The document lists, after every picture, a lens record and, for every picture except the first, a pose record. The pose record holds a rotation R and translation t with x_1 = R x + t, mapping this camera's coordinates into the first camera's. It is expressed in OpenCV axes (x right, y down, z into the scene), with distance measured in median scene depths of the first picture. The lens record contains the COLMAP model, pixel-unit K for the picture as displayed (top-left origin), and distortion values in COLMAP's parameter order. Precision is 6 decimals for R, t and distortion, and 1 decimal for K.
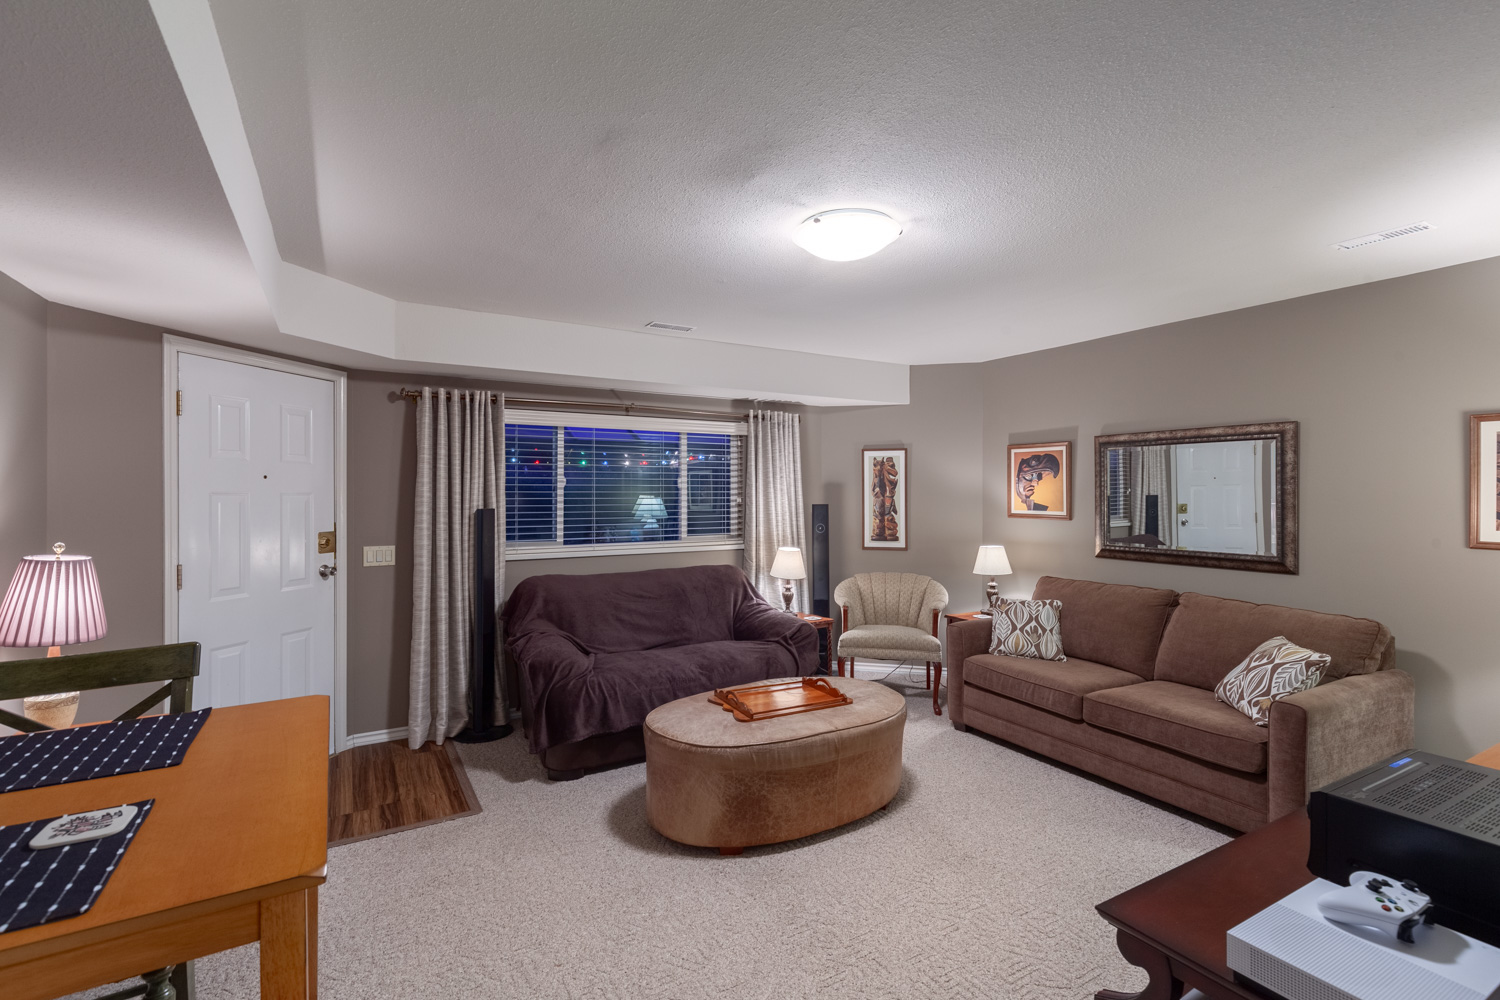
lens RADIAL K [[680.9, 0, 743.9], [0, 680.9, 487.5], [0, 0, 1]] dist [0.005460, -0.000030]
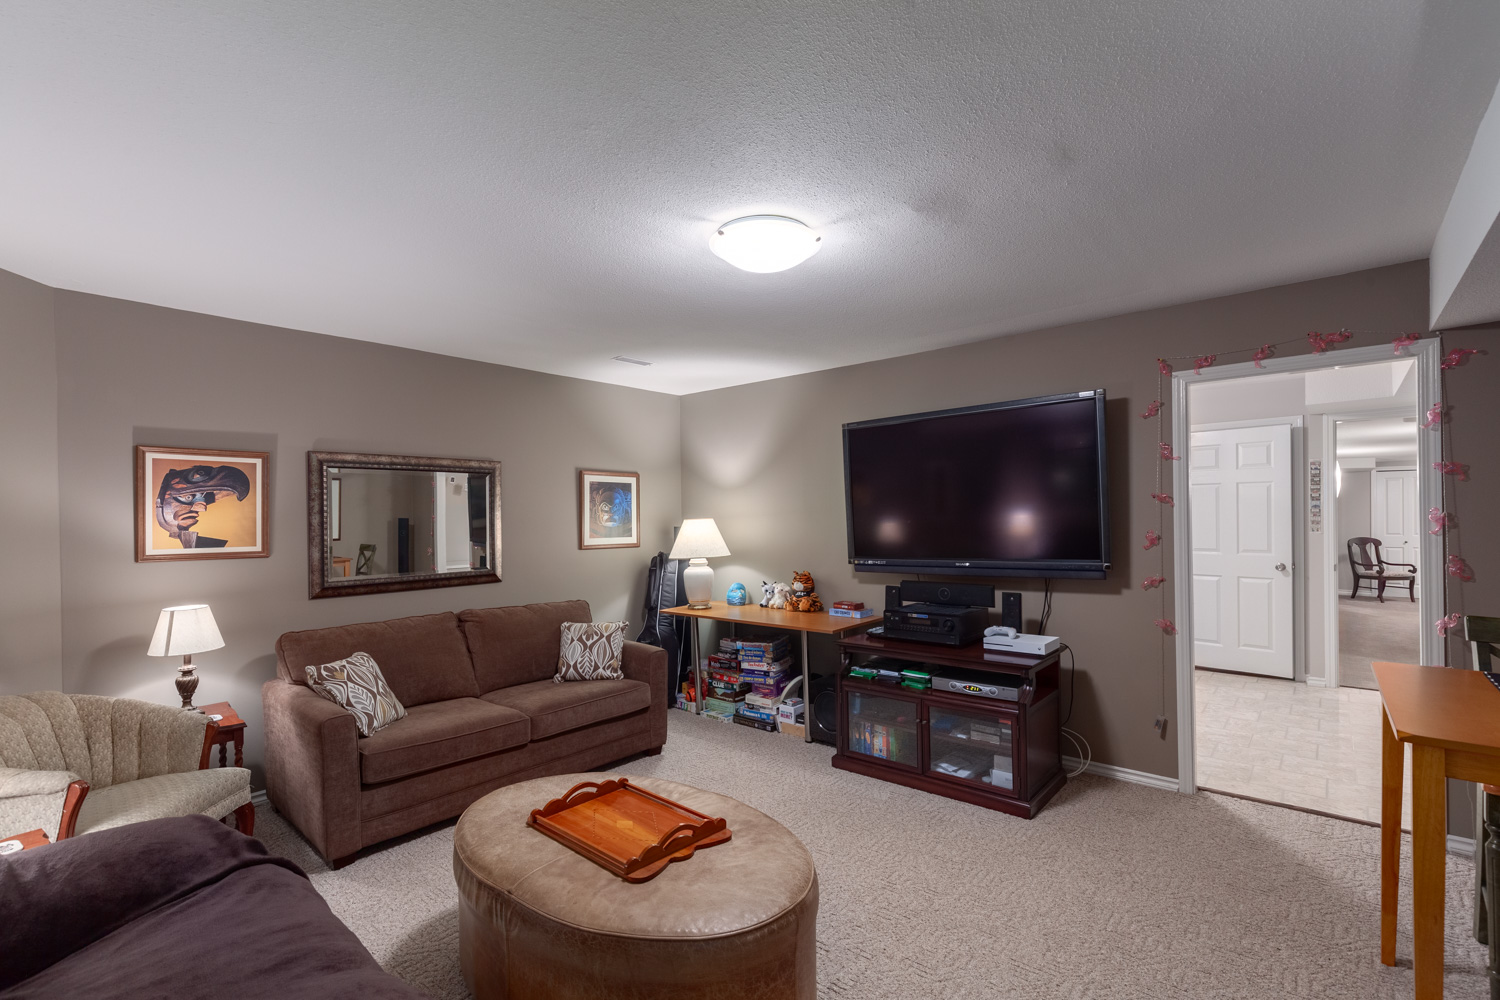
lens RADIAL K [[680.9, 0, 753.8], [0, 680.9, 513.5], [0, 0, 1]] dist [0.005460, -0.000030]
pose [[-0.336221, 0.006844, 0.941758, -0.410069], [0.007736, 0.999960, -0.004505, 0.007015], [-0.941751, 0.005770, -0.336261, 0.732645]]
